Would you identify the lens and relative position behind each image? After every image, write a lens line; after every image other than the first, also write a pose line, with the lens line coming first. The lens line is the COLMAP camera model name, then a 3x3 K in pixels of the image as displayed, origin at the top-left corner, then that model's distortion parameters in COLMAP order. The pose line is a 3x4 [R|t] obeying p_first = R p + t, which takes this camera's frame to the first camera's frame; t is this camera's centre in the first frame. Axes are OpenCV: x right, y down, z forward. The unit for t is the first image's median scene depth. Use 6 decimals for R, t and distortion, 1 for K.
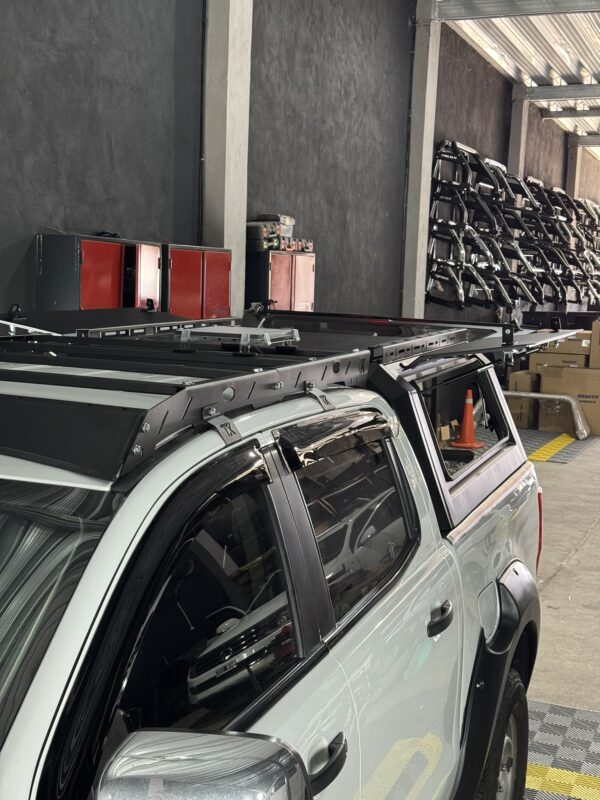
lens RADIAL K [[1116.7, 0, 299.5], [0, 1116.7, 400.5], [0, 0, 1]] dist [0.142421, 0.000000]
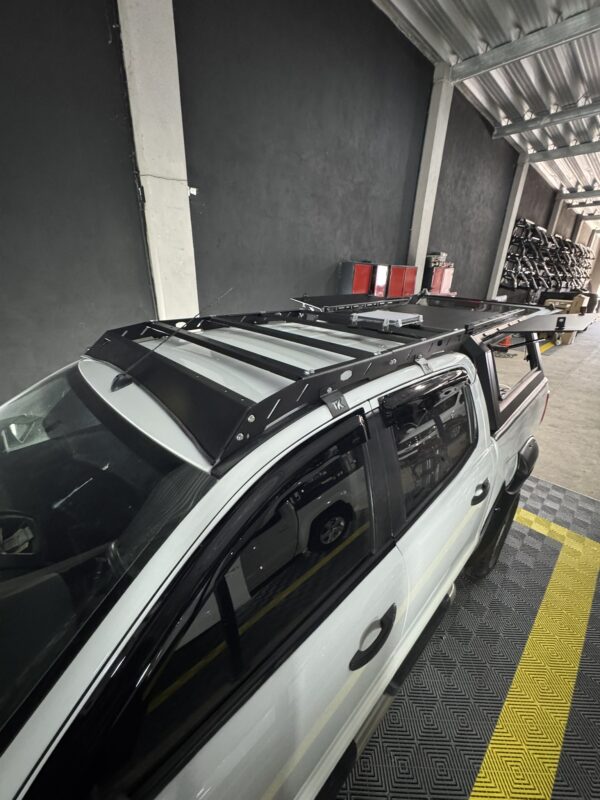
lens RADIAL K [[322.2, 0, 302.2], [0, 322.2, 398.8], [0, 0, 1]] dist [-0.002619, -0.000467]
pose [[0.917767, 0.140508, -0.371432, 0.010844], [-0.042522, 0.964707, 0.259869, -0.020370], [0.394836, -0.222705, 0.891351, 0.147296]]
